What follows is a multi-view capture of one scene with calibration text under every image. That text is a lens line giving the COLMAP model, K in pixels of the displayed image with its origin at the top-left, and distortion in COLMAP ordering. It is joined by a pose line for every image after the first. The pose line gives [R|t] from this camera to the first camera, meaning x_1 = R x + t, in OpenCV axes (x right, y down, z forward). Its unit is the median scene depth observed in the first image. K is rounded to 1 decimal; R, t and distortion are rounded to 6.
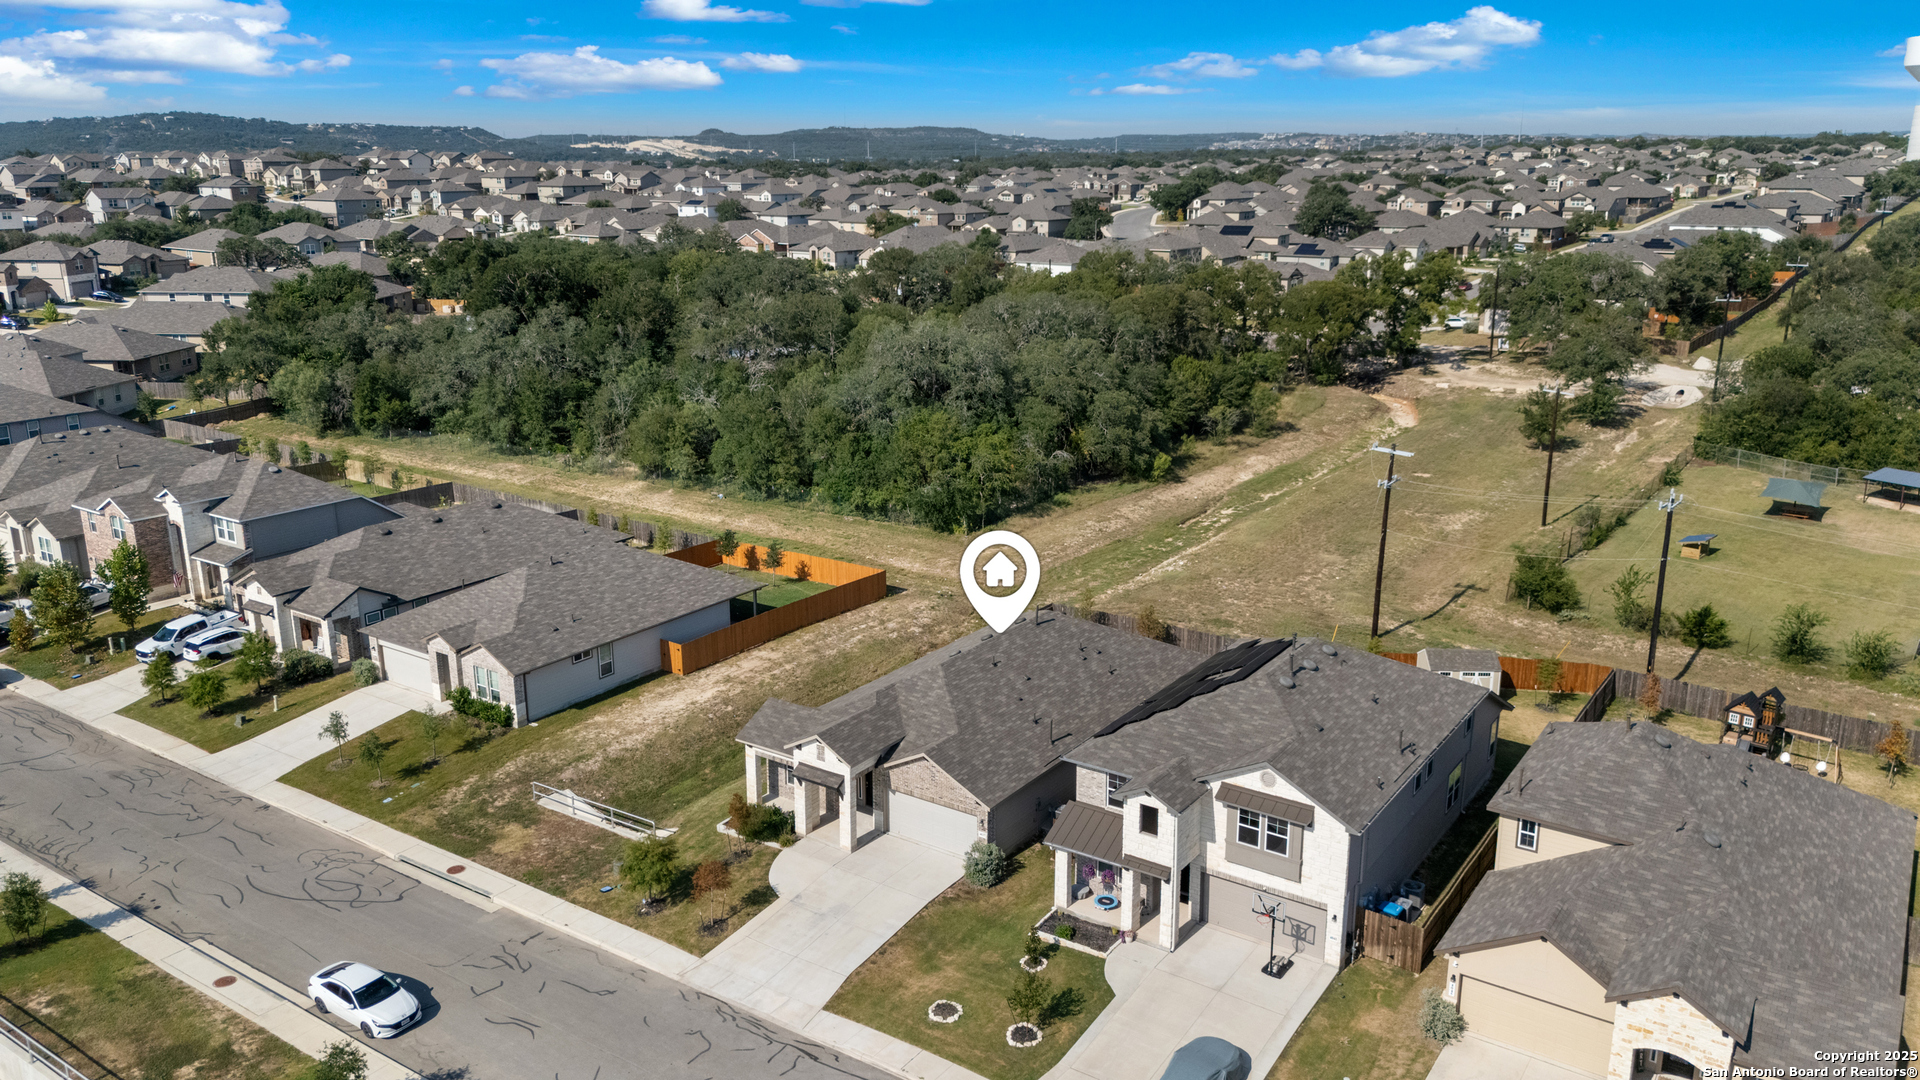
lens RADIAL K [[1412.5, 0, 966.0], [0, 1412.5, 548.1], [0, 0, 1]] dist [0.067157, -0.058410]
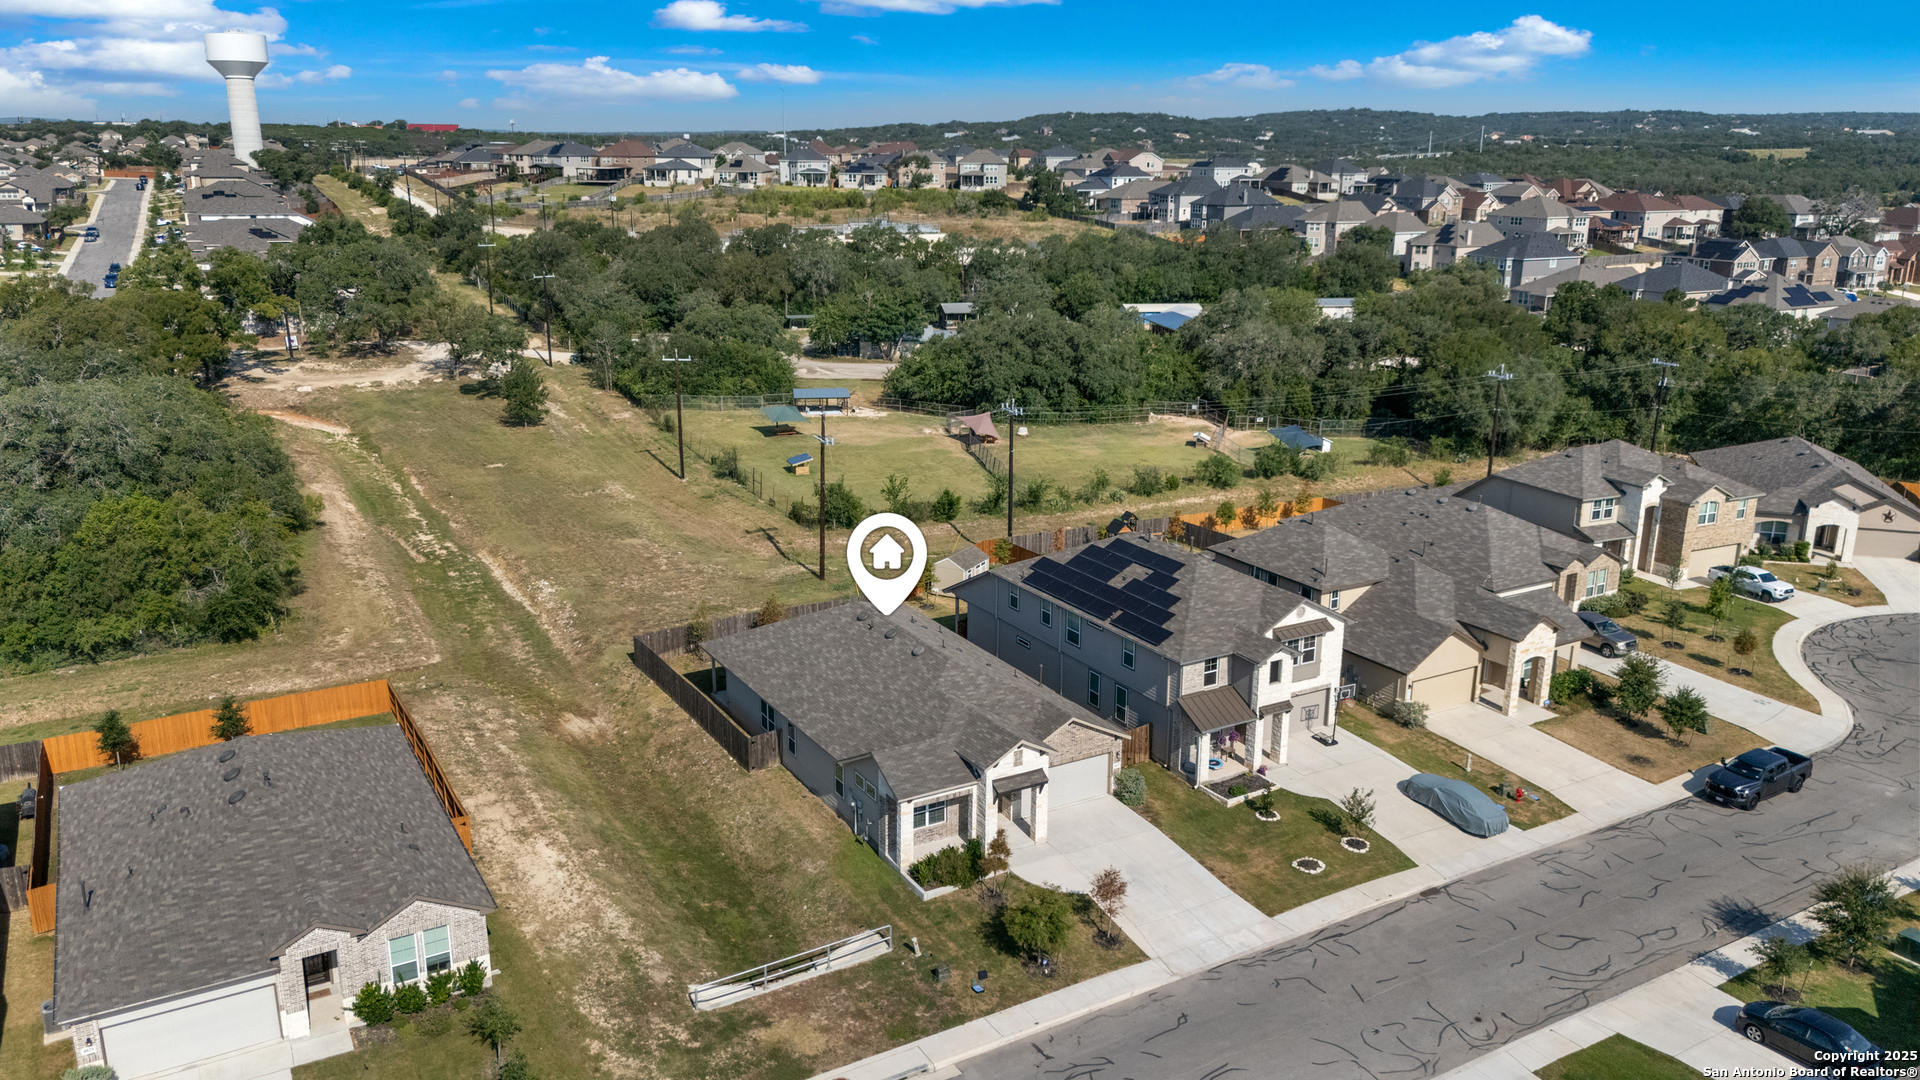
lens RADIAL K [[1412.5, 0, 959.3], [0, 1412.5, 546.8], [0, 0, 1]] dist [0.067157, -0.058410]
pose [[0.423052, -0.244053, 0.872620, -0.743398], [0.237713, 0.959206, 0.153024, -0.124268], [-0.874368, 0.142696, 0.463808, 0.436496]]
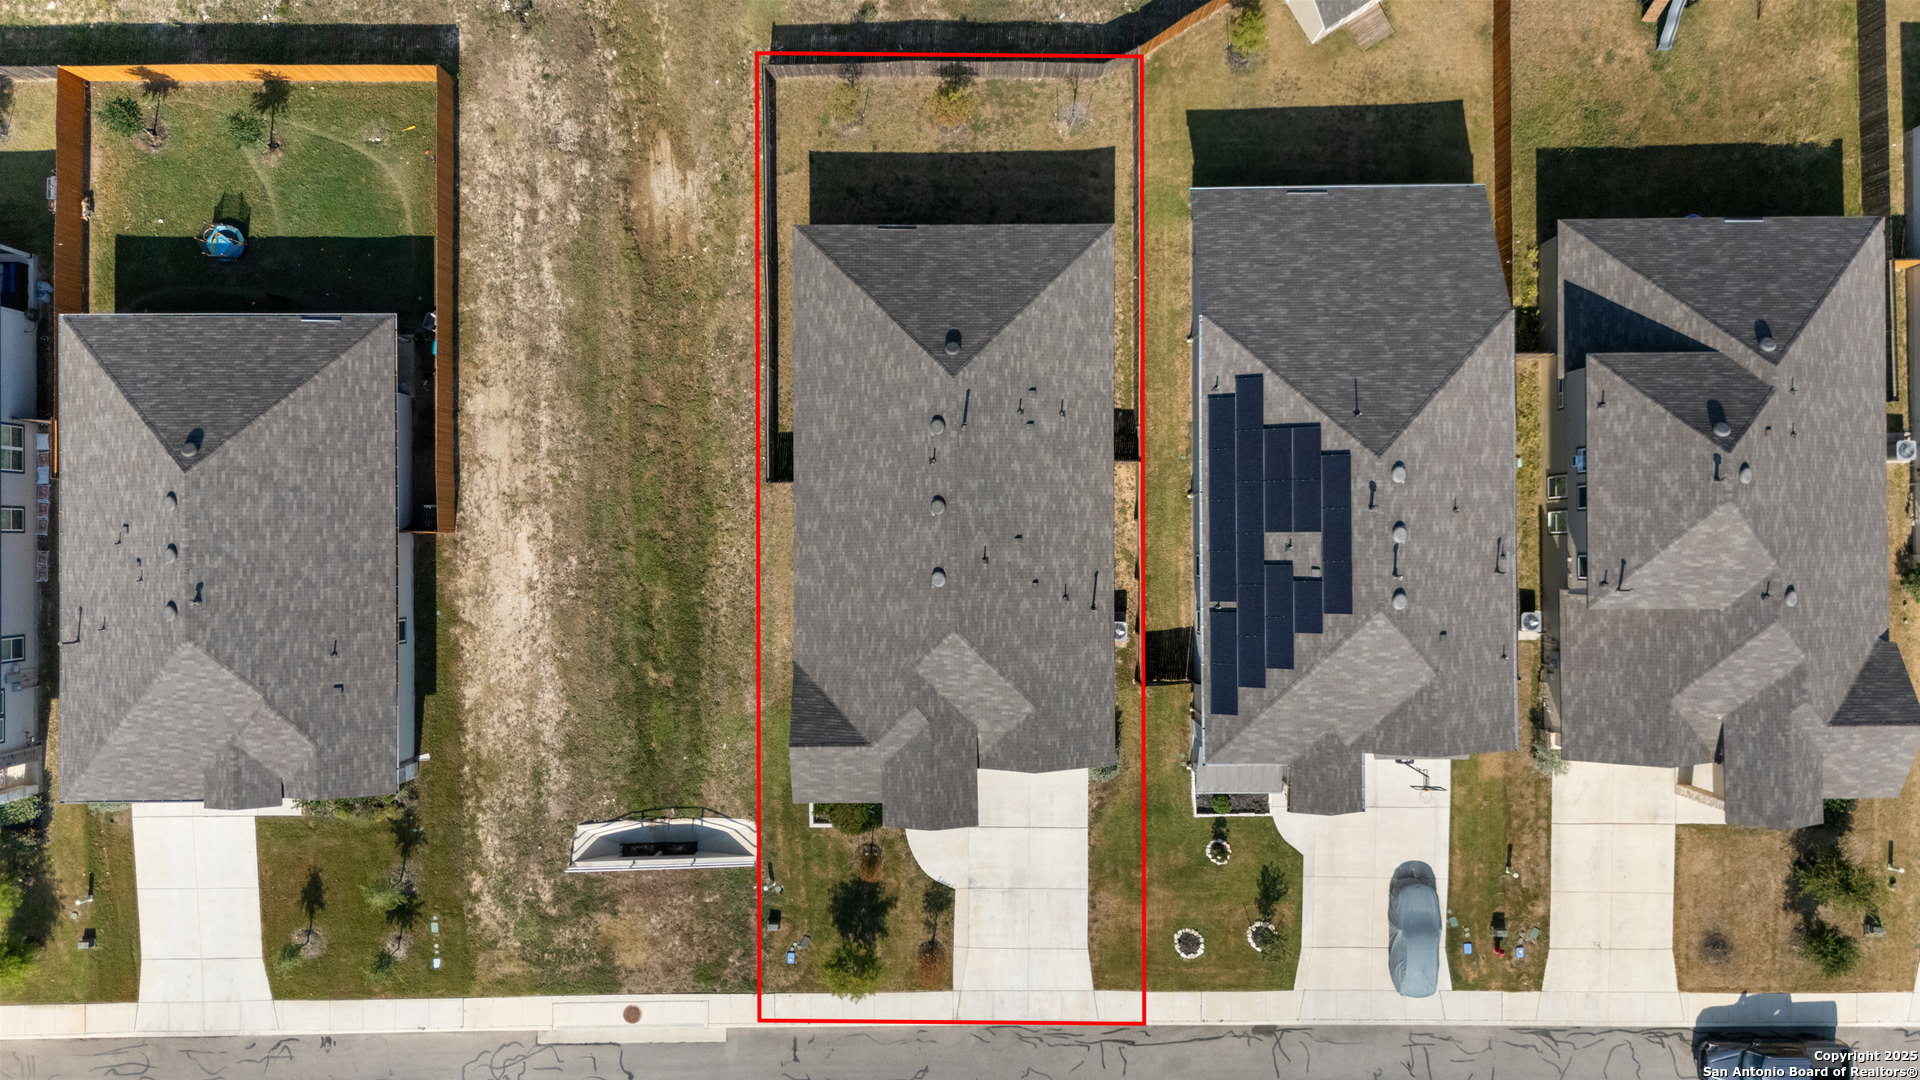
lens RADIAL K [[1412.5, 0, 960.8], [0, 1412.5, 534.7], [0, 0, 1]] dist [0.067157, -0.058410]
pose [[0.821959, -0.569510, 0.006509, 0.010491], [0.149919, 0.227371, 0.962199, -0.614559], [-0.549462, -0.789912, 0.272270, 0.694030]]
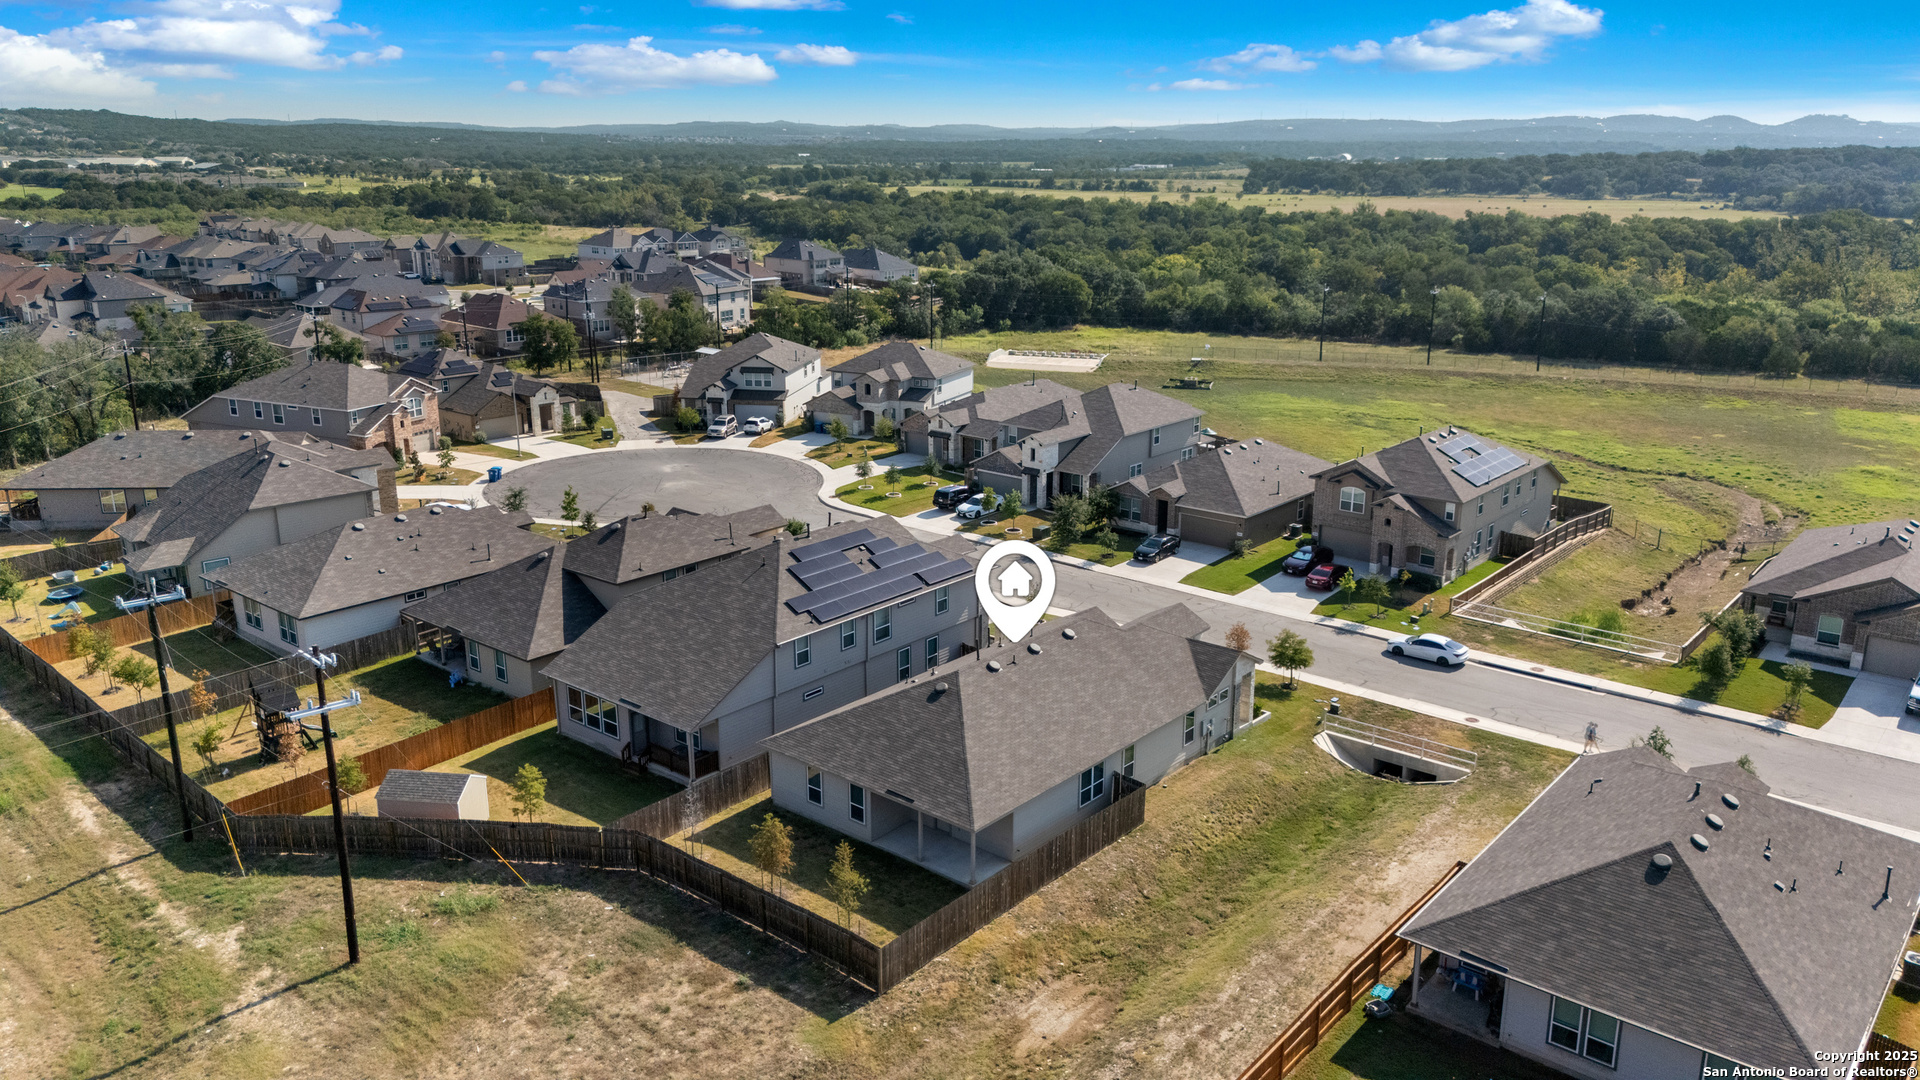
lens RADIAL K [[1412.5, 0, 962.6], [0, 1412.5, 538.5], [0, 0, 1]] dist [0.067157, -0.058410]
pose [[-0.994668, -0.033579, 0.097508, -0.024413], [0.022462, 0.852265, 0.522629, -0.457847], [-0.100652, 0.522032, -0.846966, 1.622455]]
